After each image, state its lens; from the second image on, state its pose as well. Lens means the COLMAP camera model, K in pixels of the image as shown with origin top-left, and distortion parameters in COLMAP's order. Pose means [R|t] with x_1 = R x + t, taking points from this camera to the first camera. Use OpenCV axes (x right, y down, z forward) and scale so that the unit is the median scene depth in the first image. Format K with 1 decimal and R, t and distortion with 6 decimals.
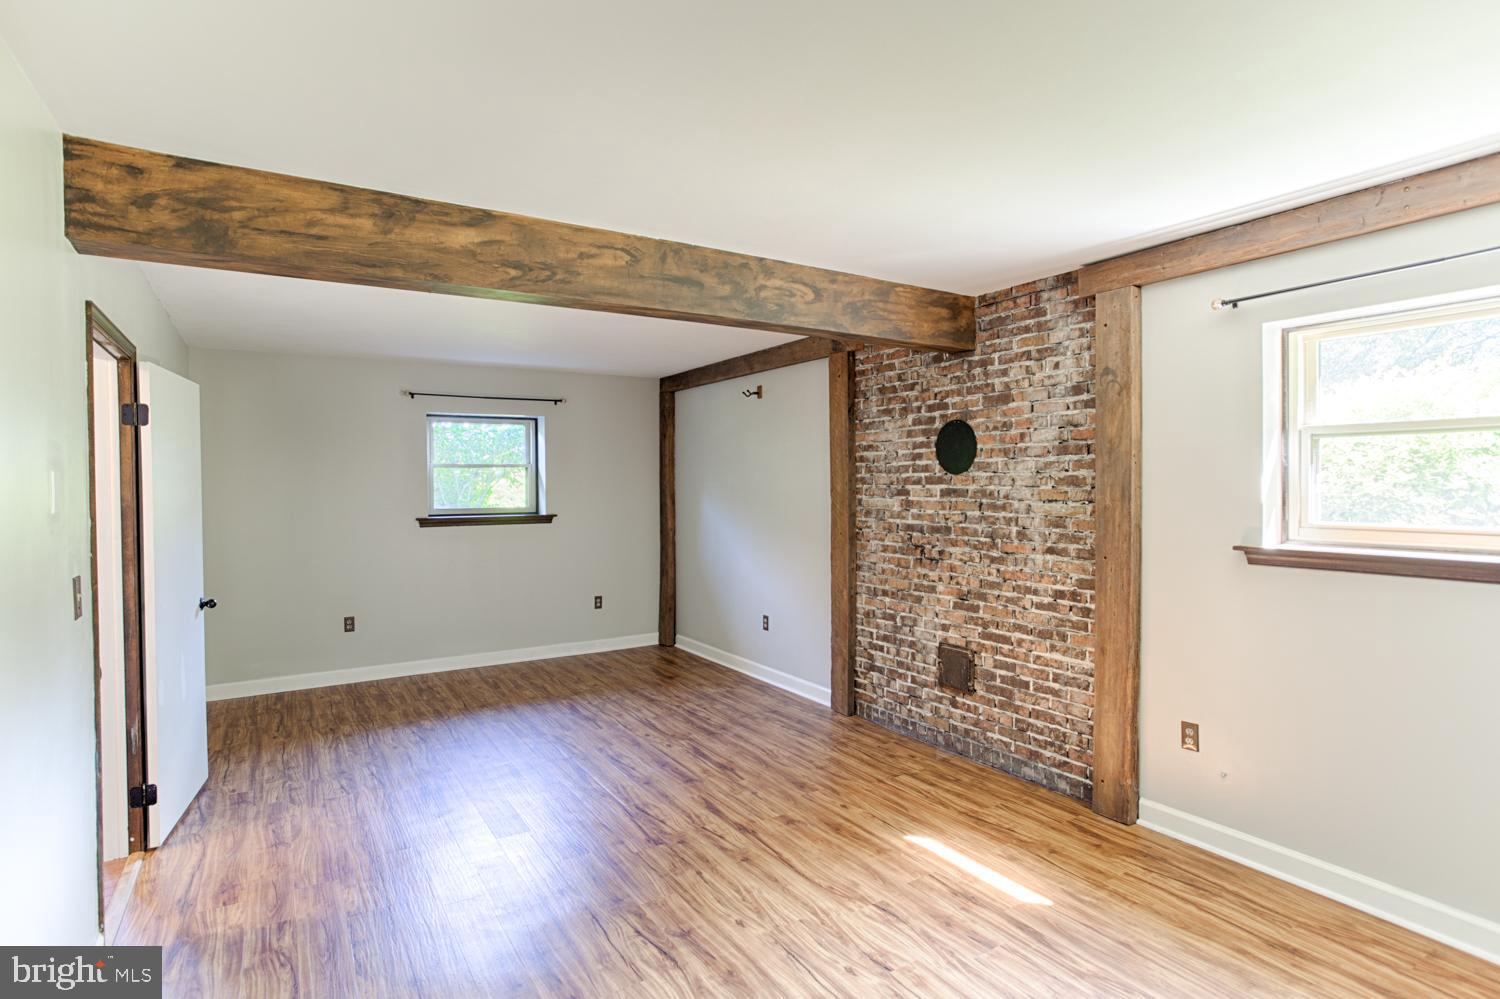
lens RADIAL K [[761.3, 0, 739.3], [0, 761.3, 487.1], [0, 0, 1]] dist [-0.060070, 0.039248]
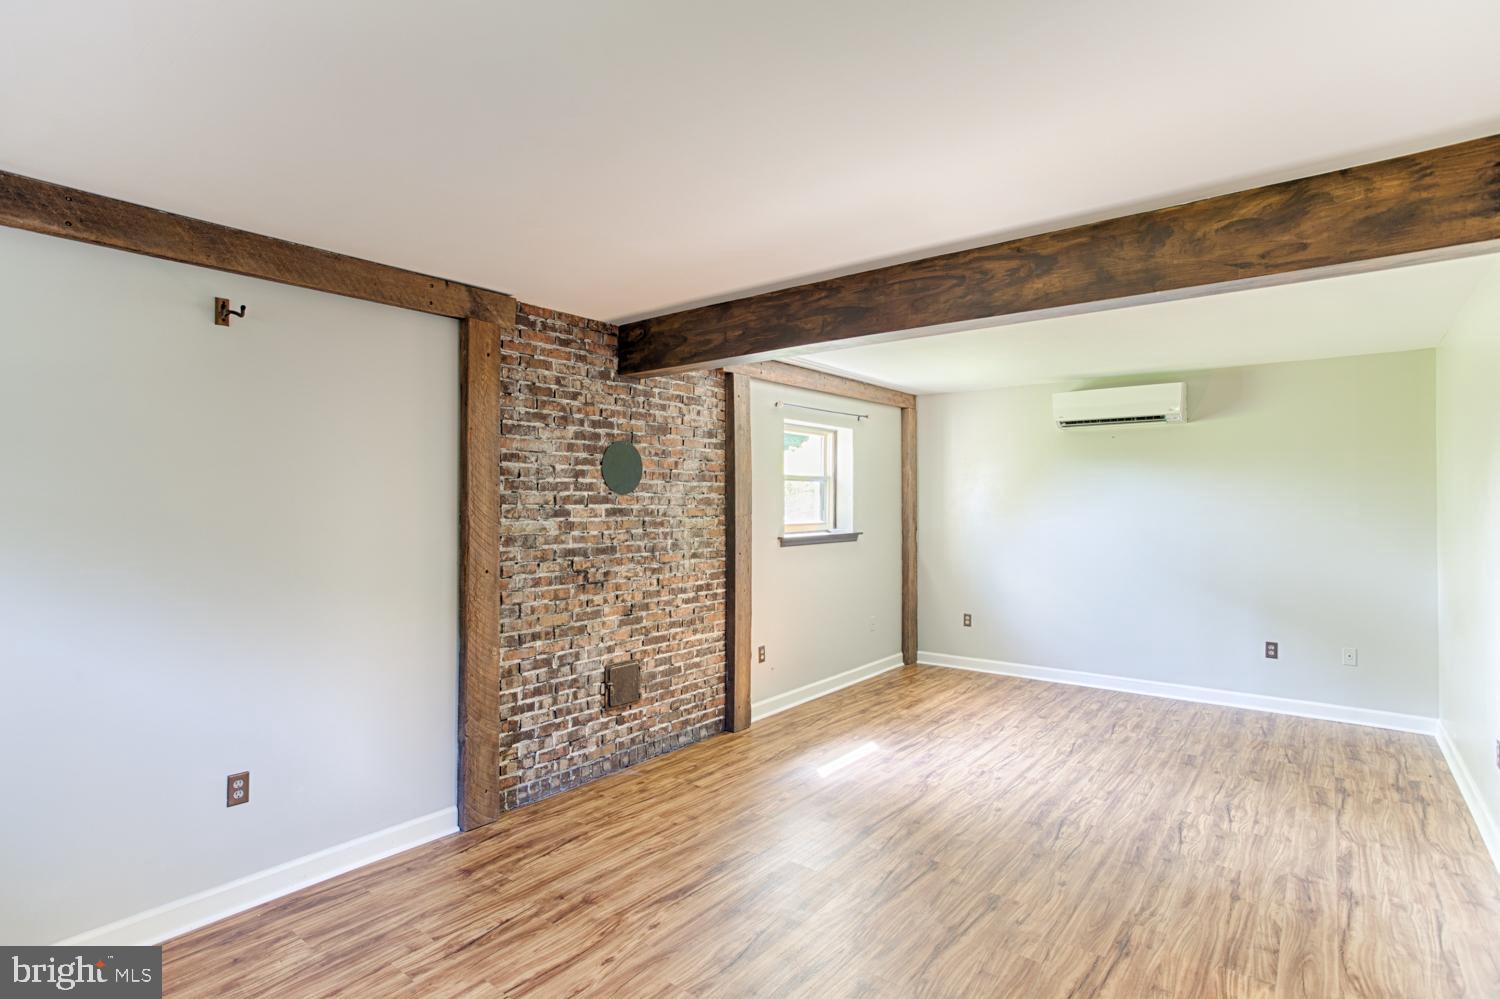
lens RADIAL K [[761.3, 0, 739.3], [0, 761.3, 487.1], [0, 0, 1]] dist [-0.060070, 0.039248]
pose [[-0.333409, 0.025484, 0.942438, -0.715745], [0.008597, 0.999675, -0.023991, -0.000277], [-0.942743, 0.000103, -0.333520, 1.164045]]
